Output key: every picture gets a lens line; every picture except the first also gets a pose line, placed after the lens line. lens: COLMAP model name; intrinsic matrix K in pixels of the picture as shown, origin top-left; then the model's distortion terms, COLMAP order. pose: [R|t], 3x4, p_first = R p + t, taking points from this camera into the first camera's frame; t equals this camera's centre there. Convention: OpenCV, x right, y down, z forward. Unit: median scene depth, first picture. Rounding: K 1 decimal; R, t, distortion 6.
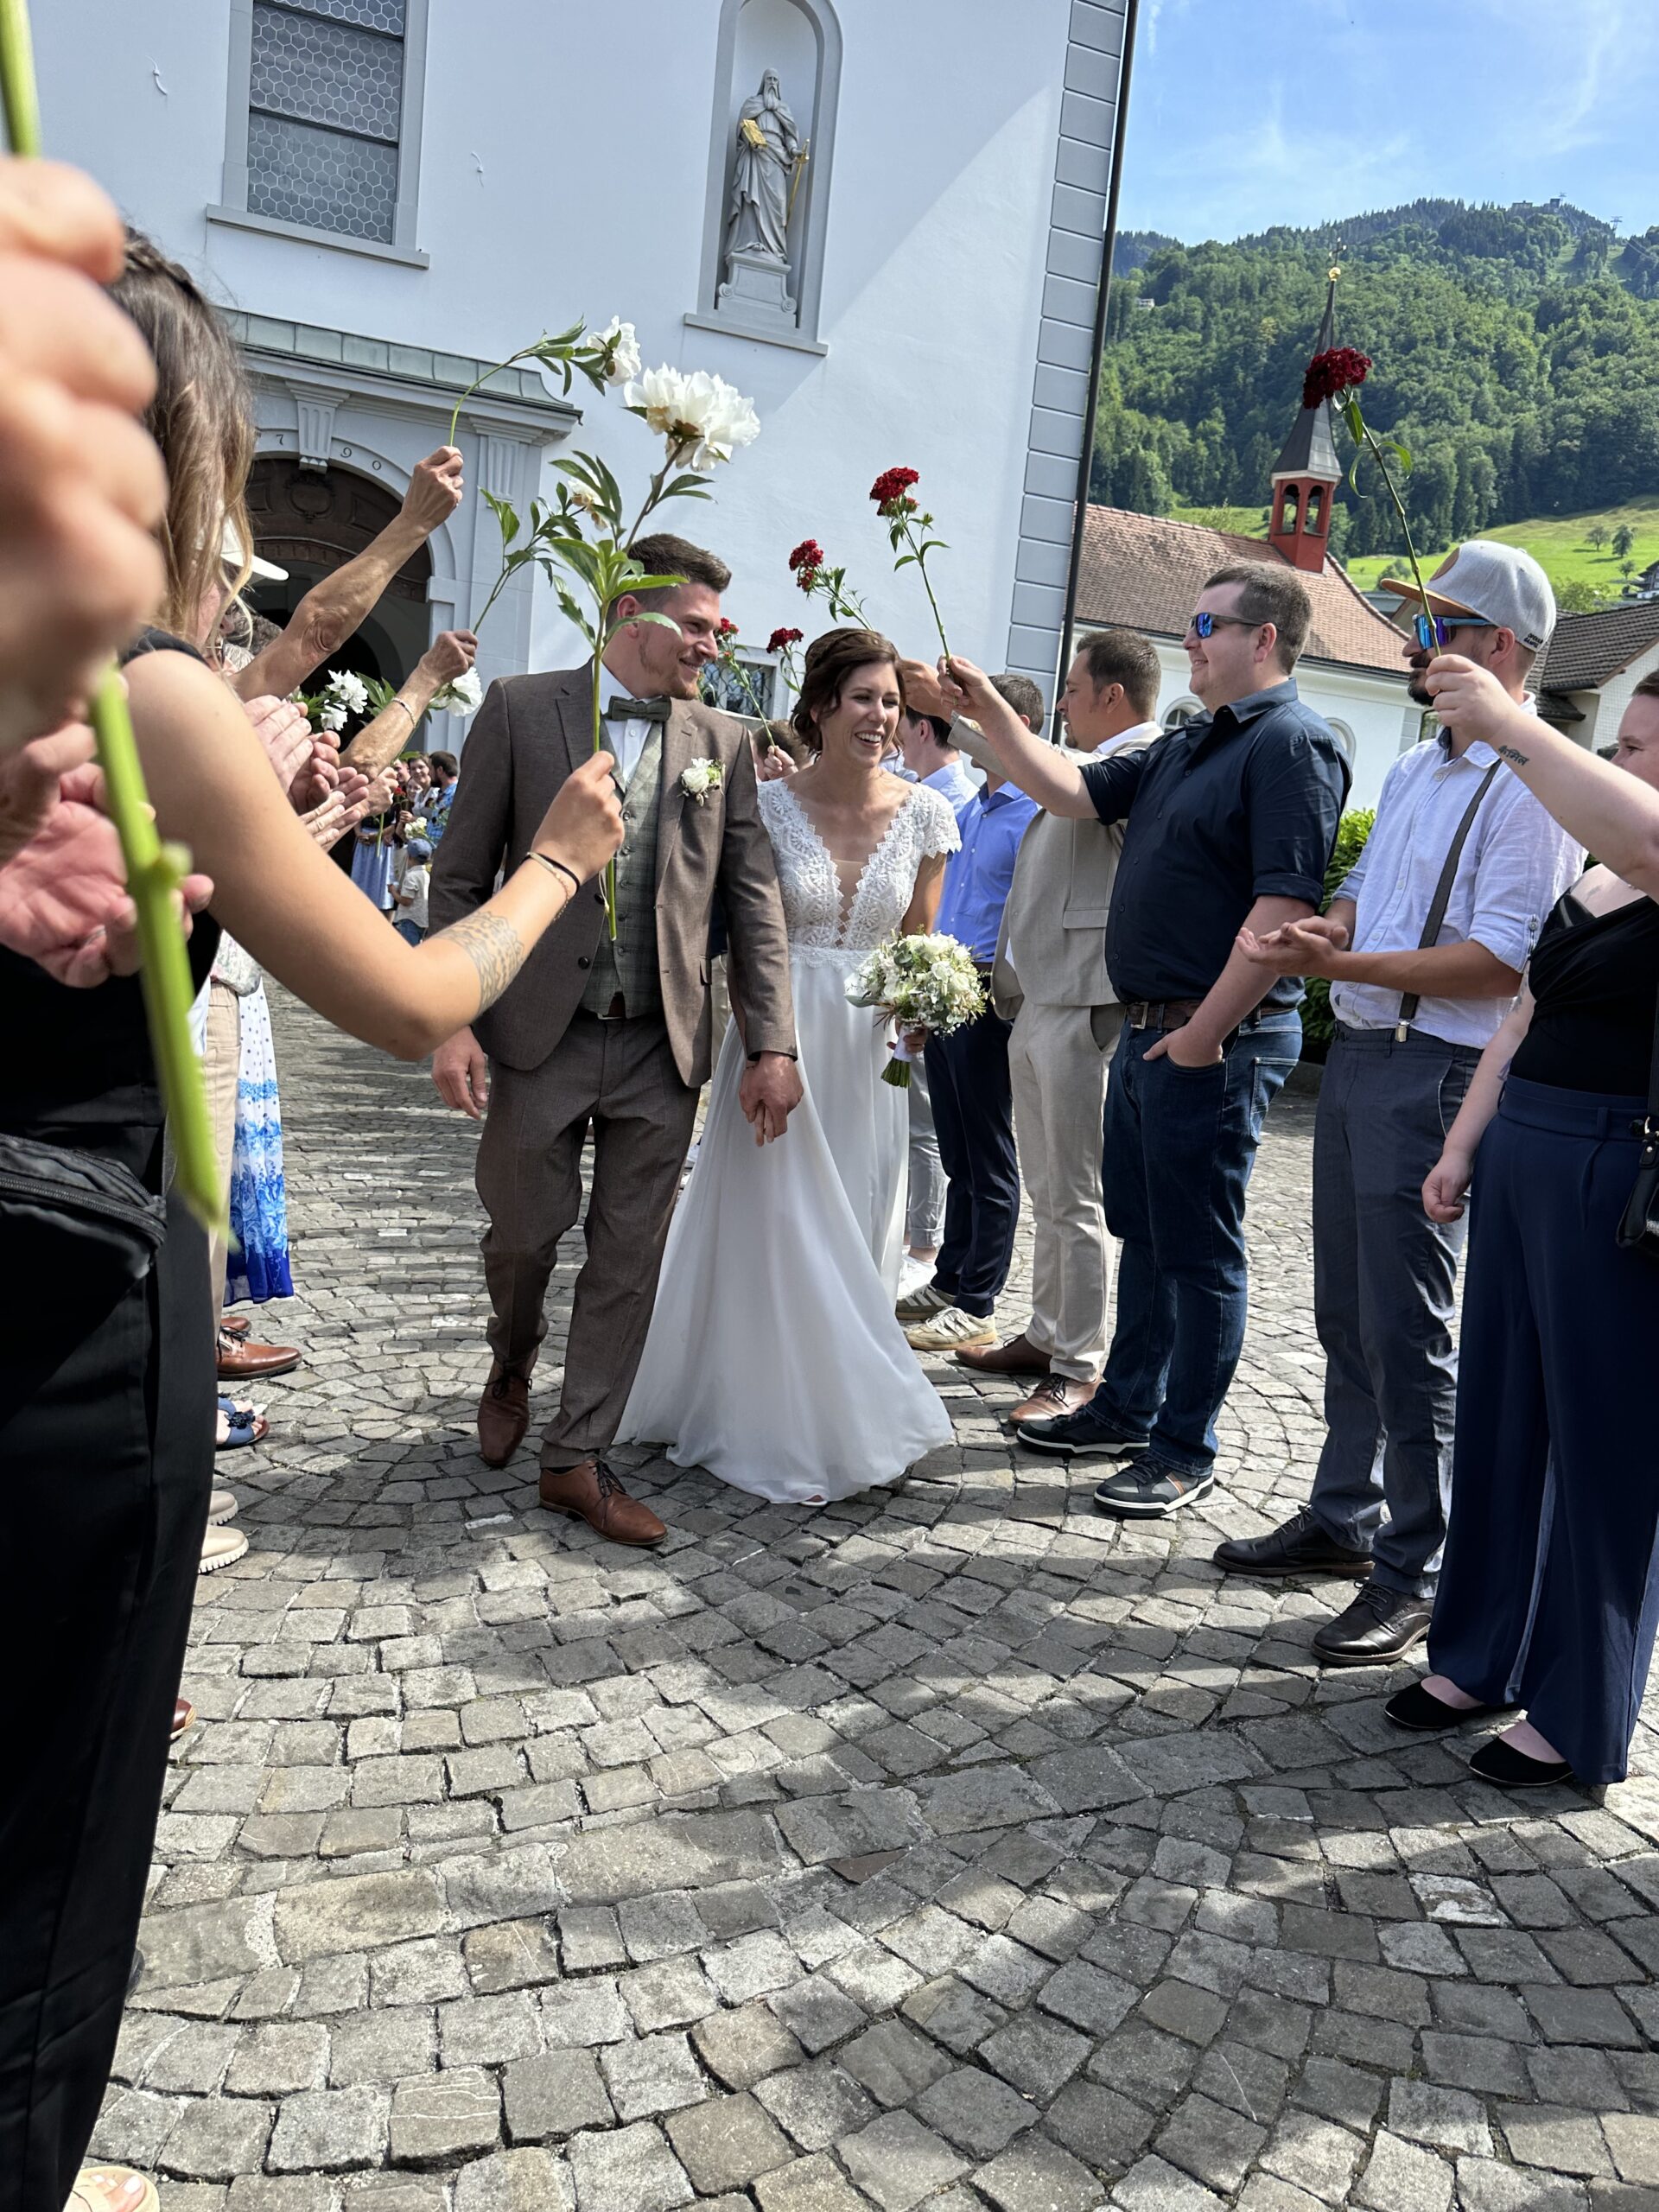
lens RADIAL K [[1577.6, 0, 829.5], [0, 1577.6, 1106.0], [0, 0, 1]] dist [0.005734, -0.007875]
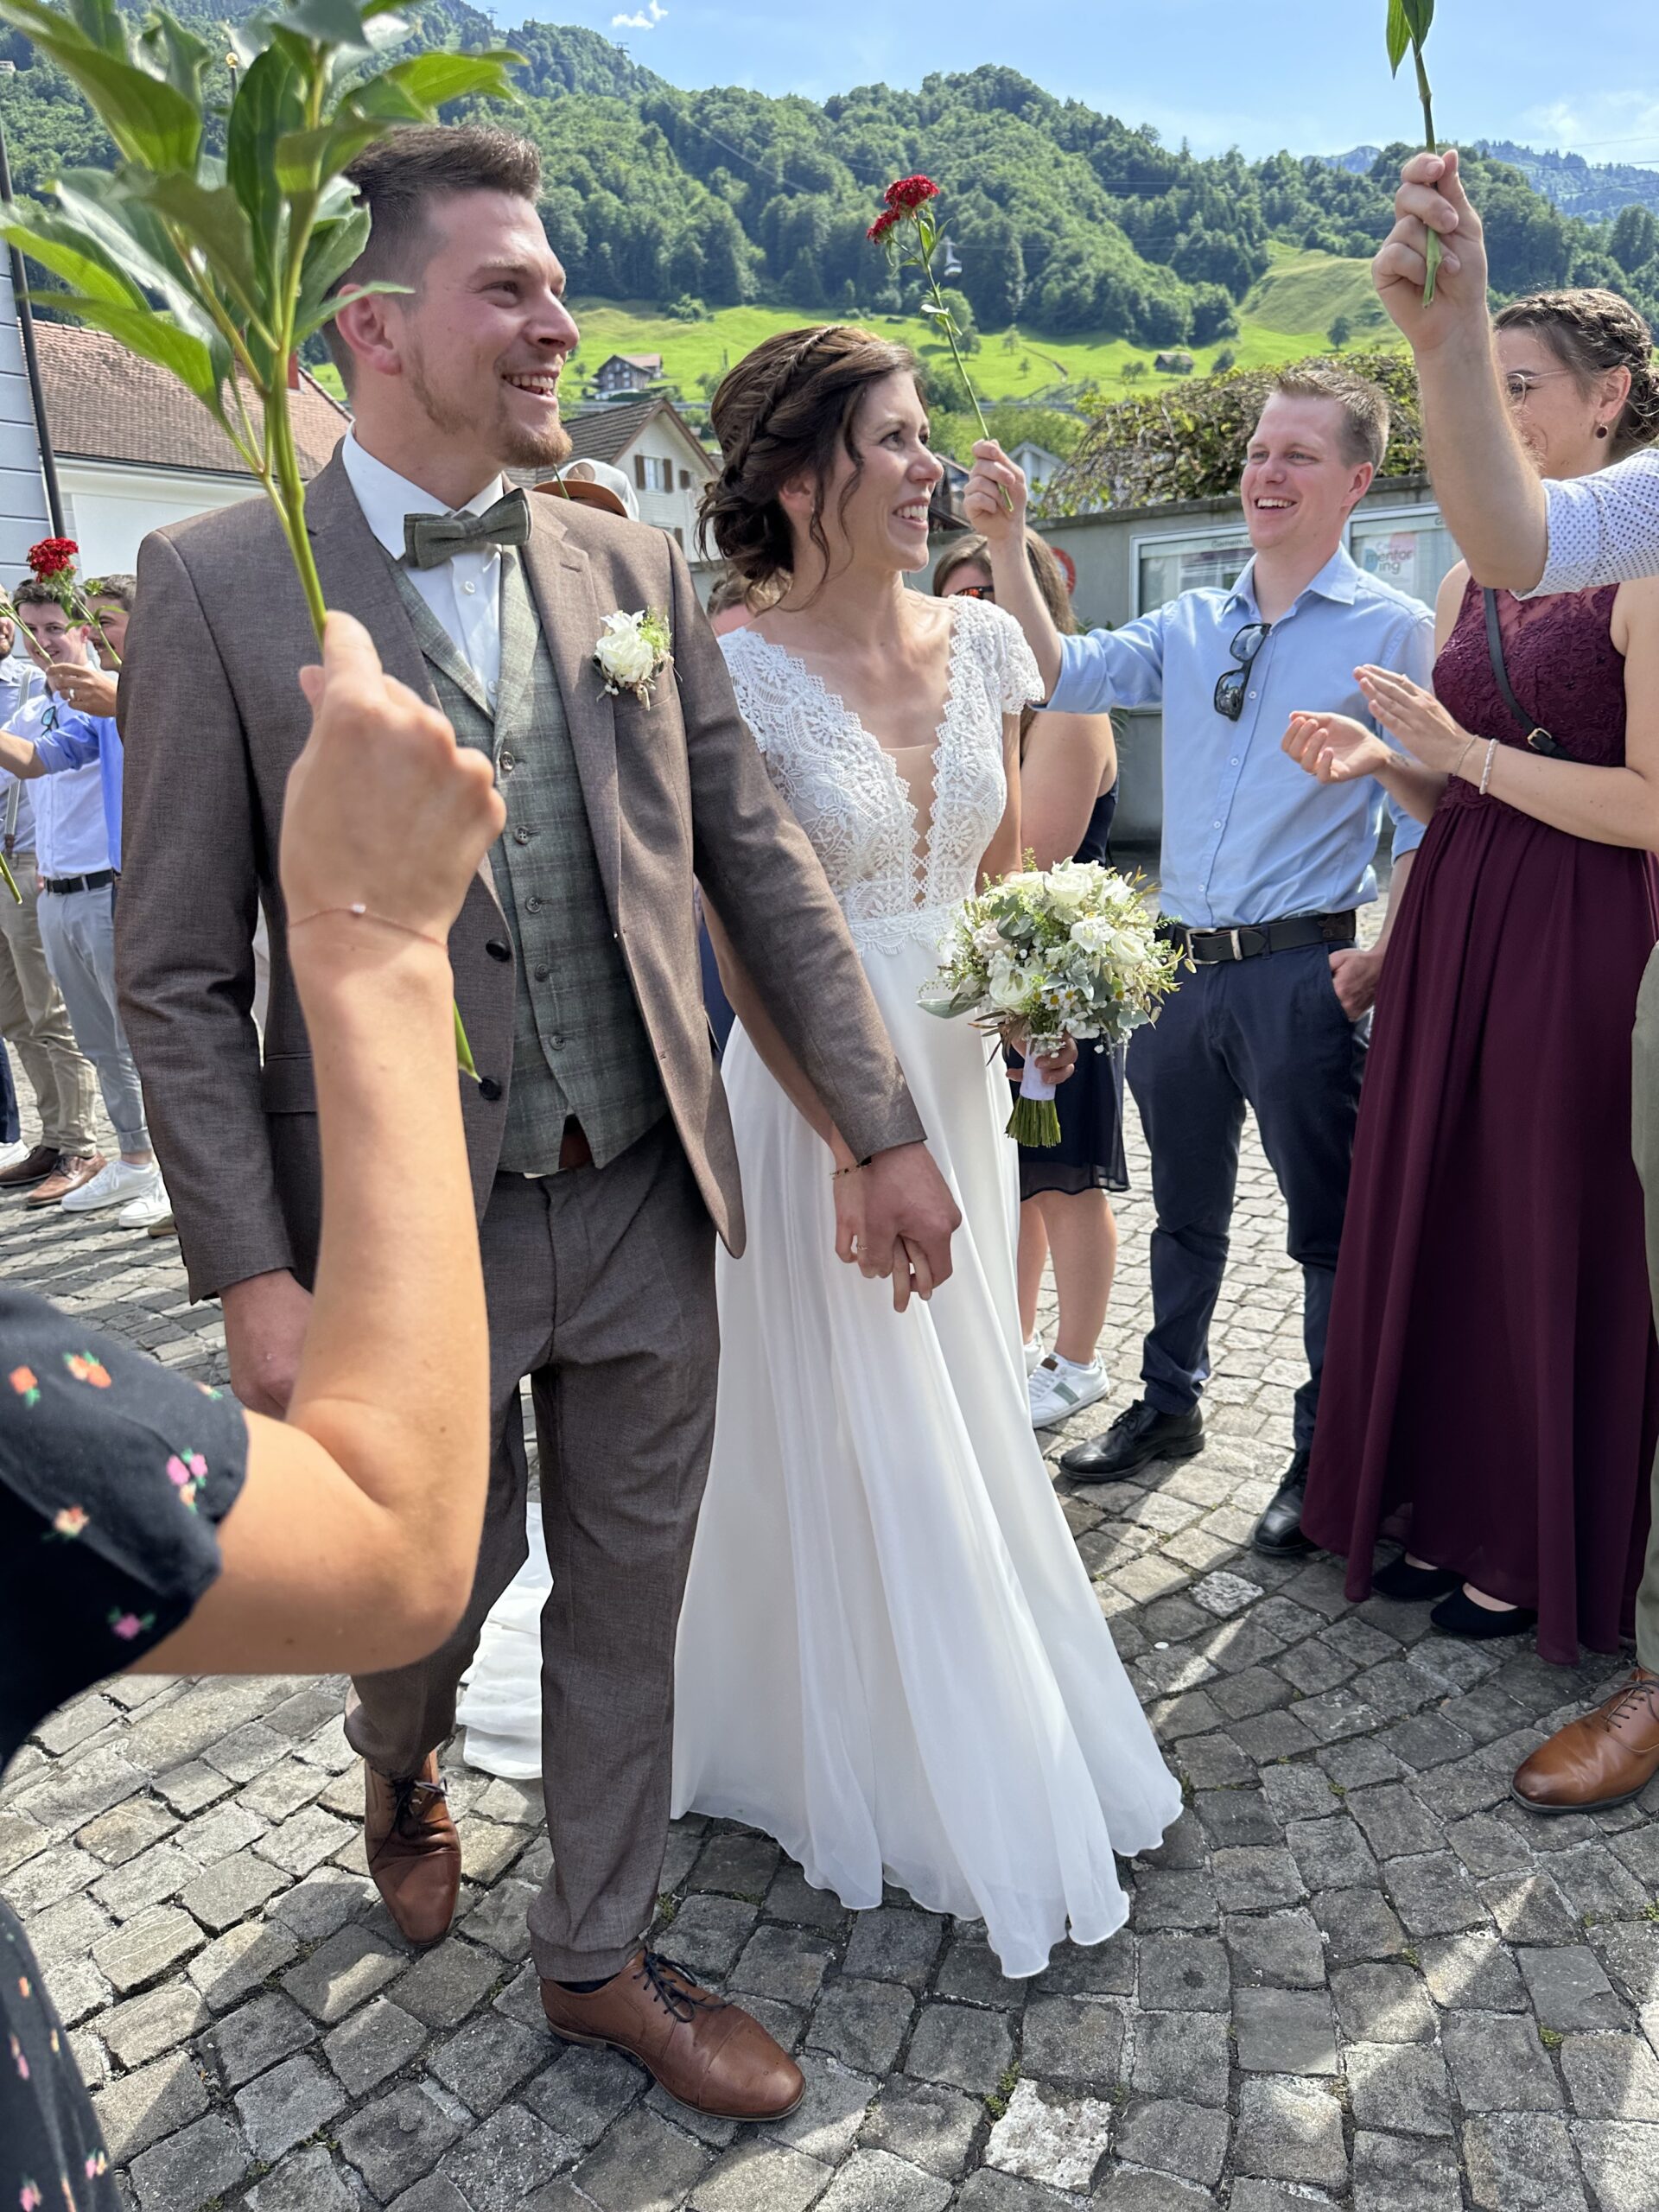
lens RADIAL K [[1675.7, 0, 829.5], [0, 1675.7, 1106.0], [0, 0, 1]] dist [0.000650, -0.011133]
pose [[0.827044, -0.251442, 0.502768, -0.260529], [0.202007, 0.967579, 0.151604, -0.039969], [-0.524588, -0.023820, 0.851023, -0.264463]]
